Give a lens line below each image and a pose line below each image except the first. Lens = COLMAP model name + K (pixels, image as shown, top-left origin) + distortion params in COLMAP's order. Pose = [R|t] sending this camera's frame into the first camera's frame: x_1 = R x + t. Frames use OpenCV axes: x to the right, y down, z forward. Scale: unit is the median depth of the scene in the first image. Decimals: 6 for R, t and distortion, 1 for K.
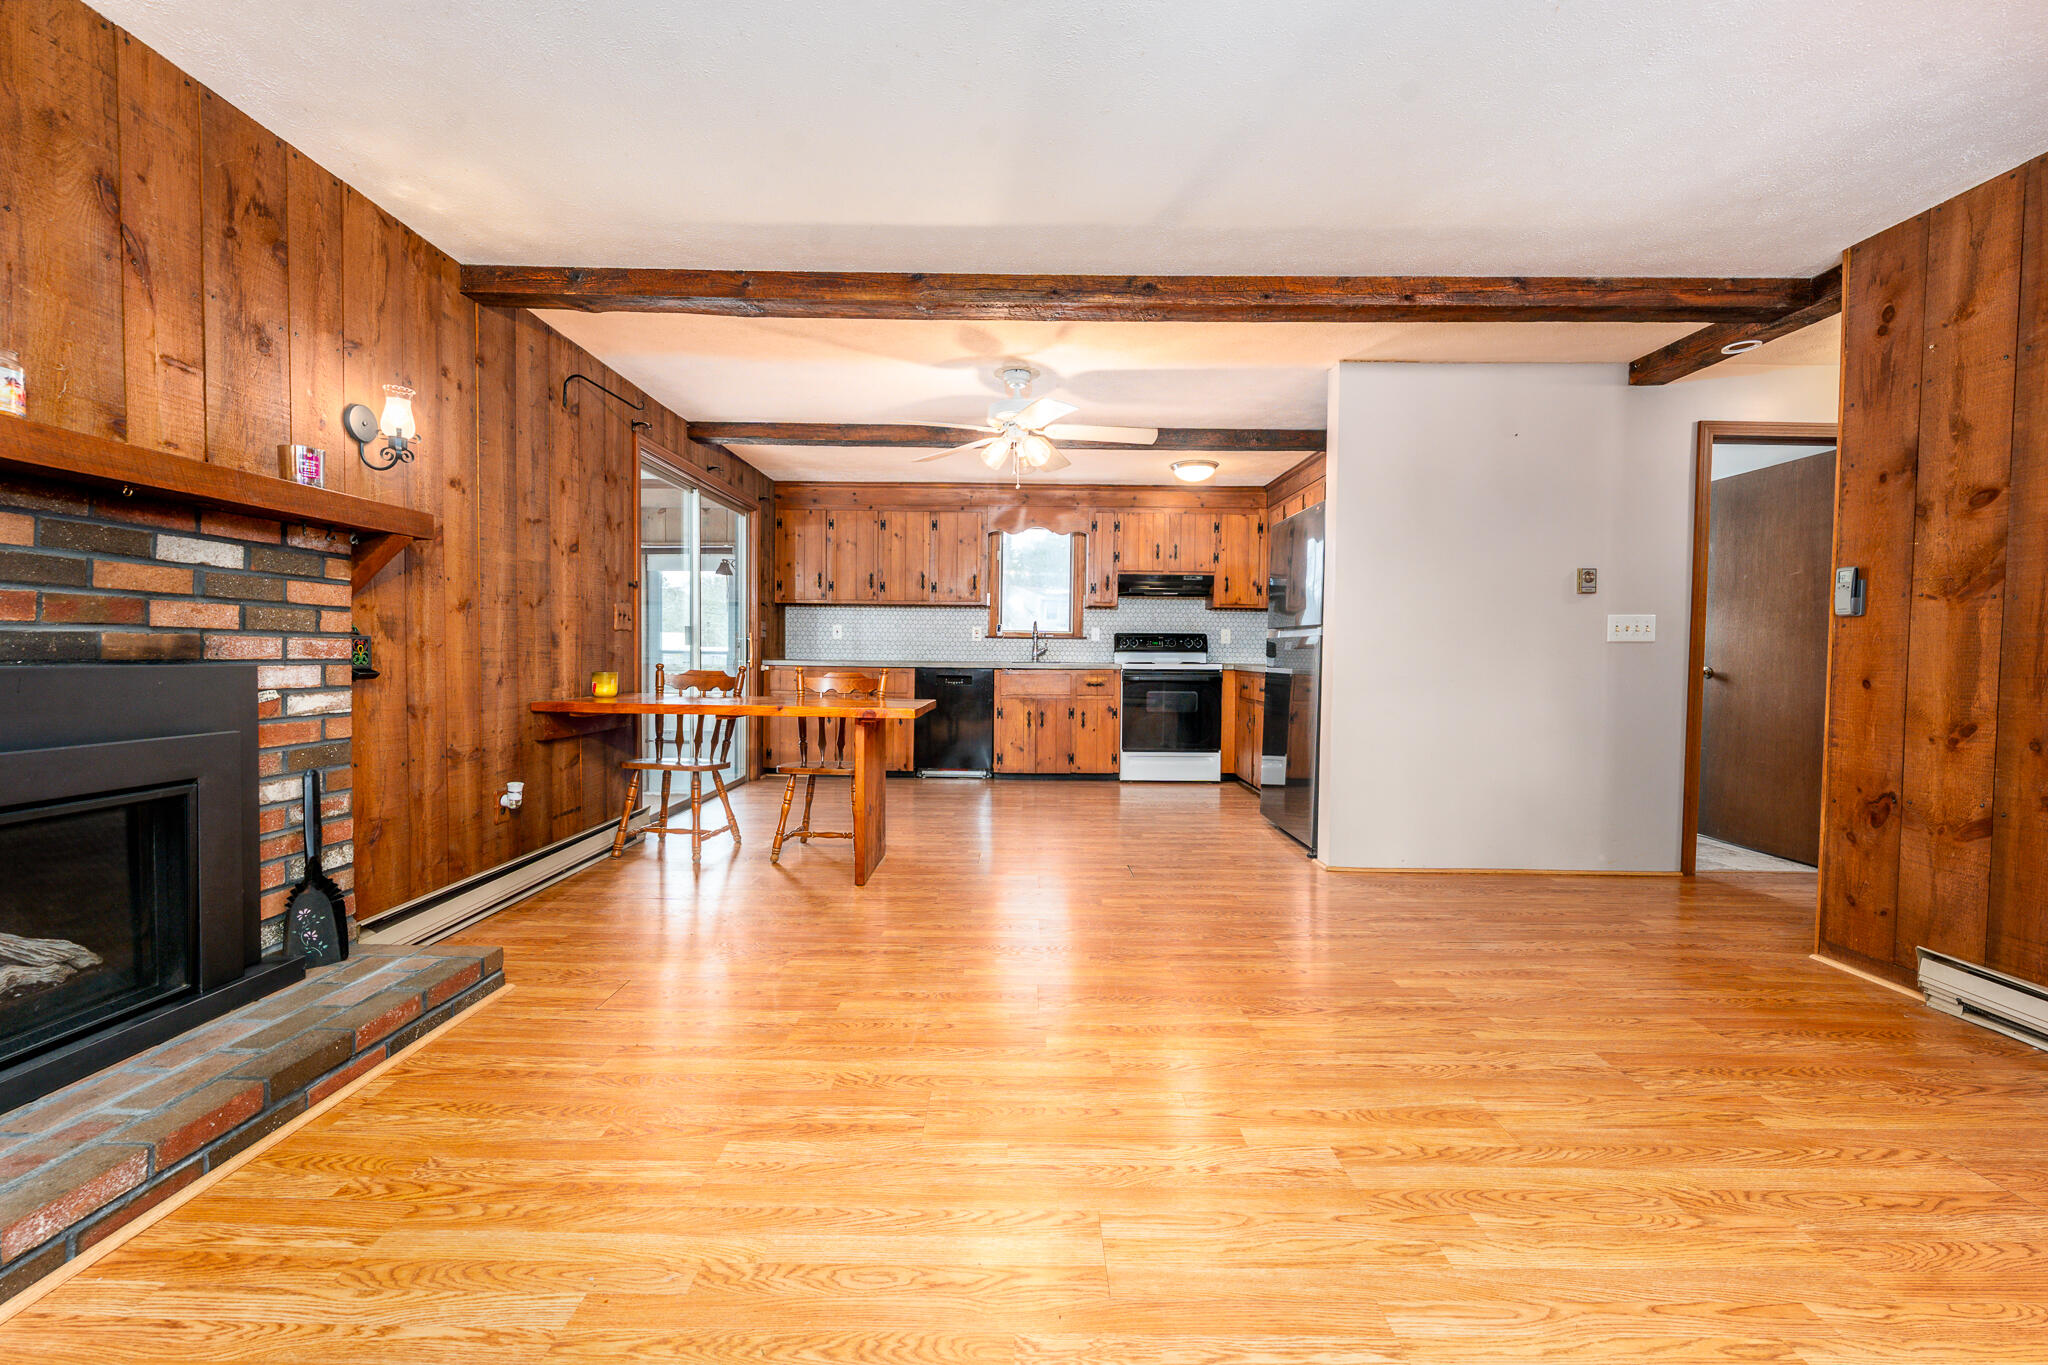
lens RADIAL K [[826.6, 0, 1024.0], [0, 826.6, 681.4], [0, 0, 1]] dist [0.000050, -0.000003]
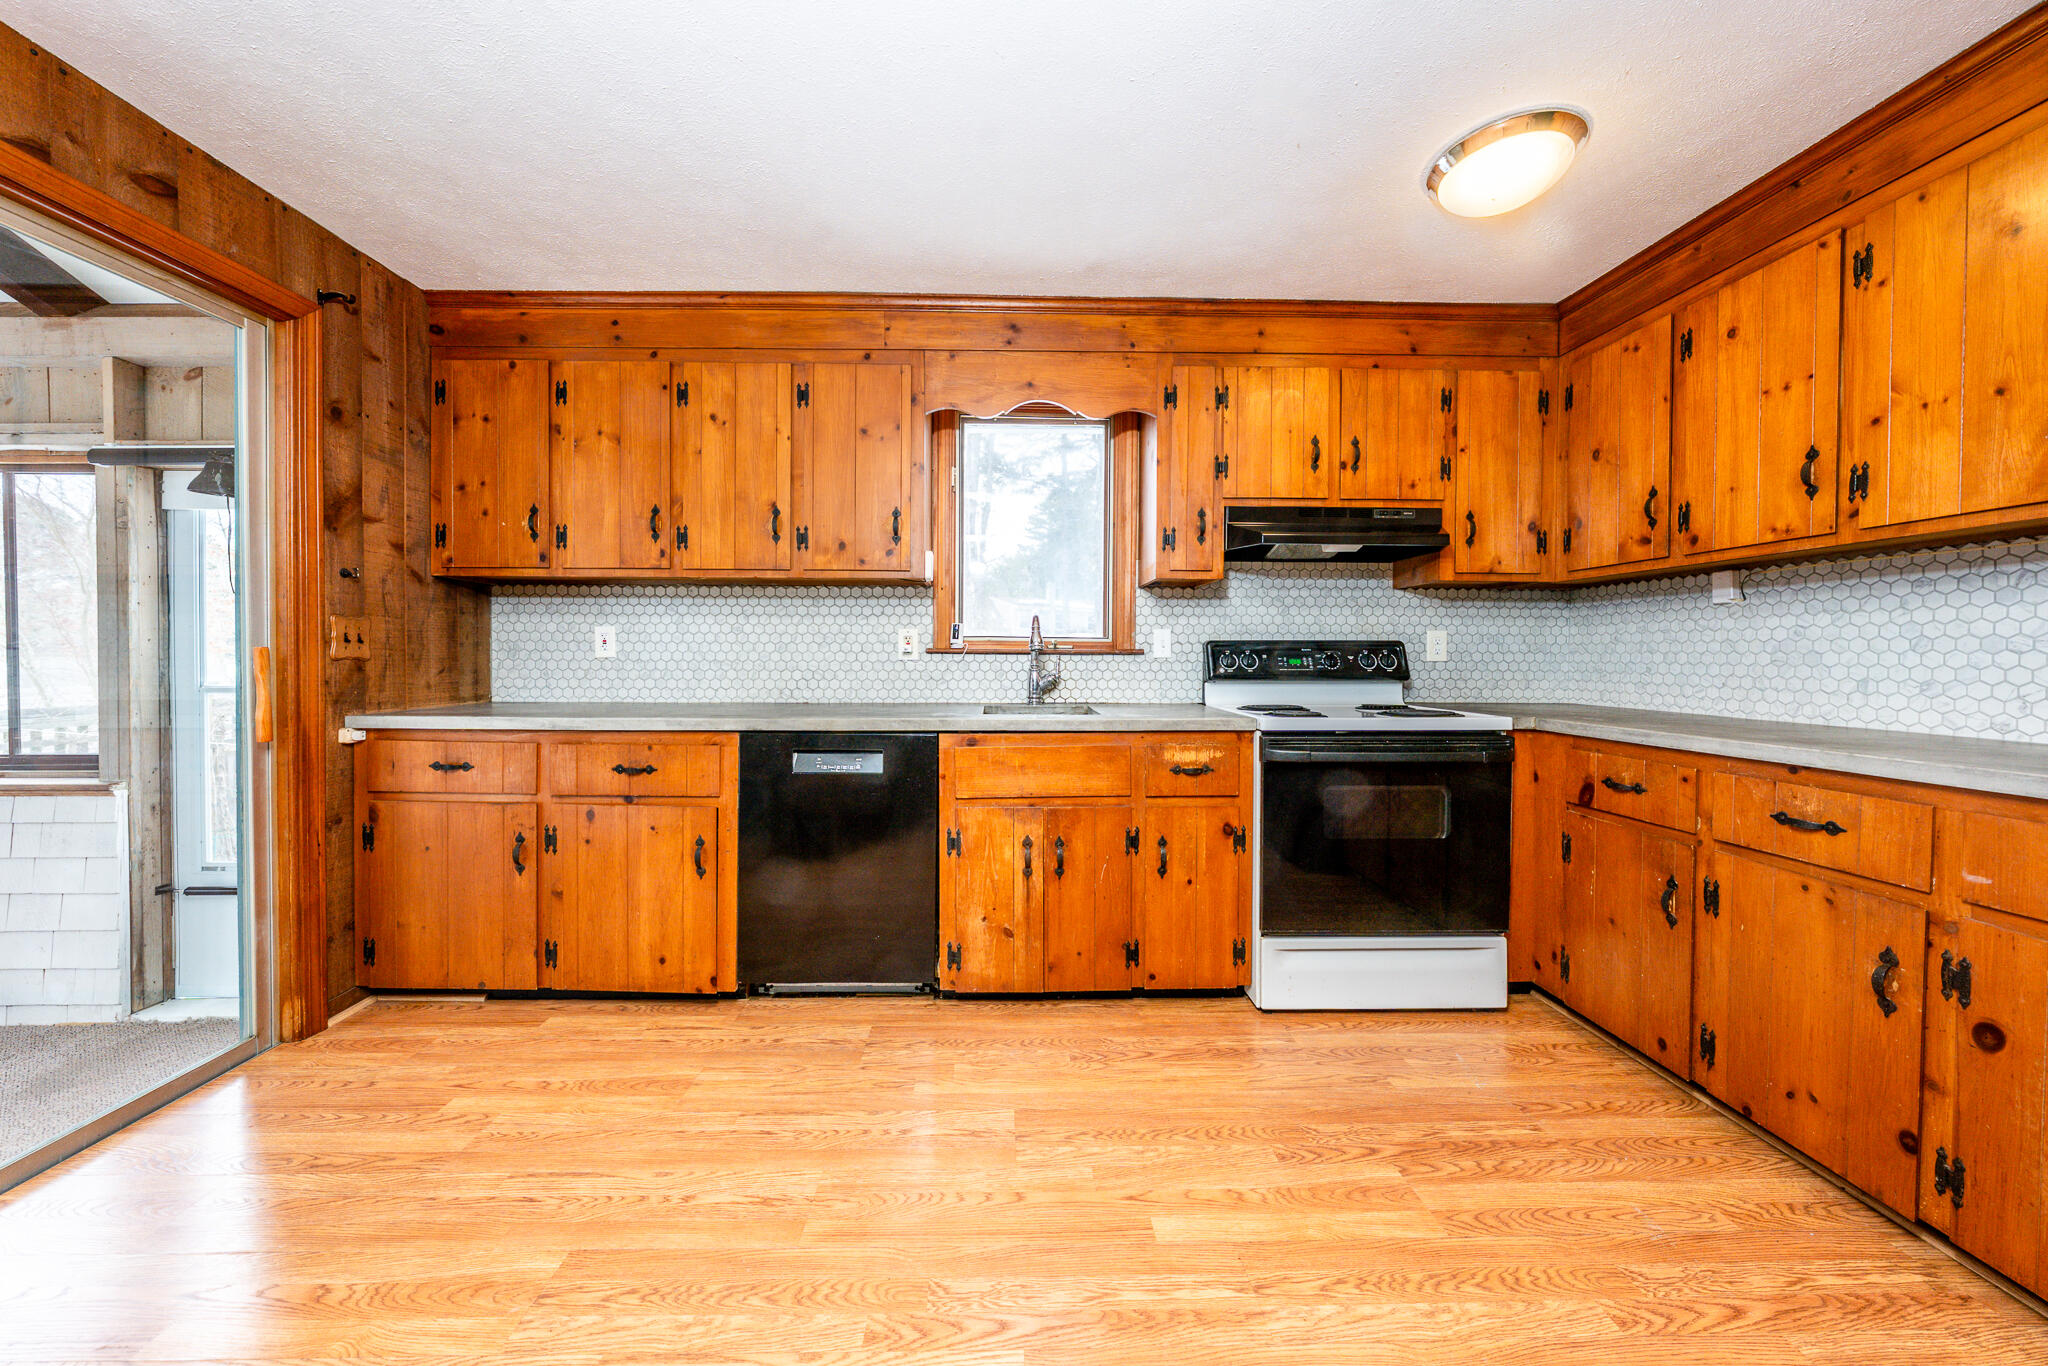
lens RADIAL K [[677.8, 0, 1021.0], [0, 677.8, 677.0], [0, 0, 1]] dist [-0.004364, 0.000748]
pose [[0.999501, -0.008708, 0.030375, -0.005737], [0.008964, 0.999925, -0.008297, -0.037228], [-0.030301, 0.008565, 0.999504, 0.643868]]
